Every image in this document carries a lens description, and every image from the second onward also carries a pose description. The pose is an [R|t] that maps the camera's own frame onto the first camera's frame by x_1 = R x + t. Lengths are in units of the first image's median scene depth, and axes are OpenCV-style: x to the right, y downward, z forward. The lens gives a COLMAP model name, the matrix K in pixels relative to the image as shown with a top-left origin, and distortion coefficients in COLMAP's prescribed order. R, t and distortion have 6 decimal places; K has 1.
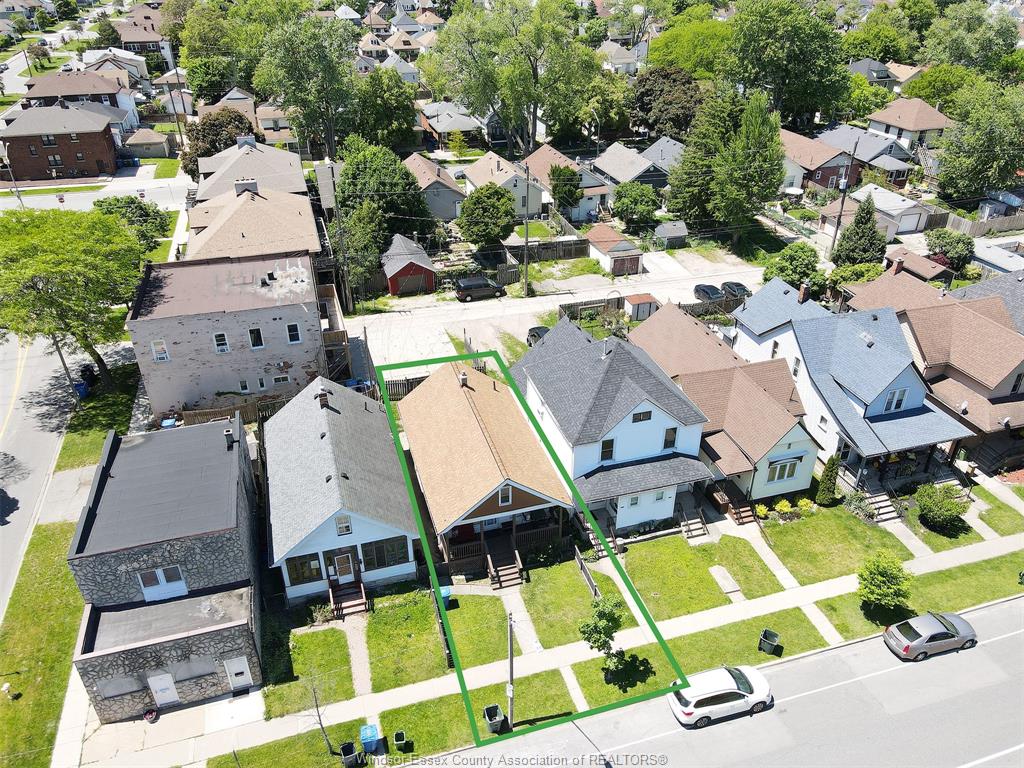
lens RADIAL K [[743.7, 0, 512.0], [0, 743.7, 384.0], [0, 0, 1]] dist [0.003646, 0.004428]
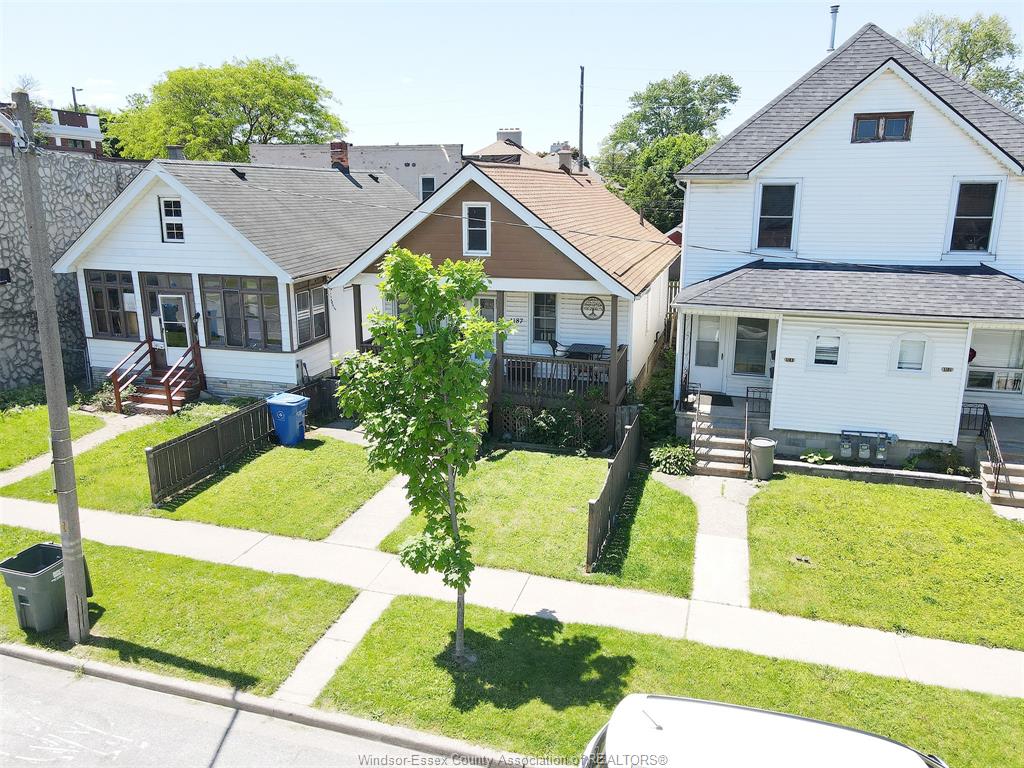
lens RADIAL K [[748.4, 0, 511.7], [0, 748.4, 379.6], [0, 0, 1]] dist [0.011244, 0.006254]
pose [[0.834640, 0.132057, -0.534731, 0.230233], [-0.287271, 0.932700, -0.218051, 0.291510], [0.469948, 0.335607, 0.816405, 0.615002]]
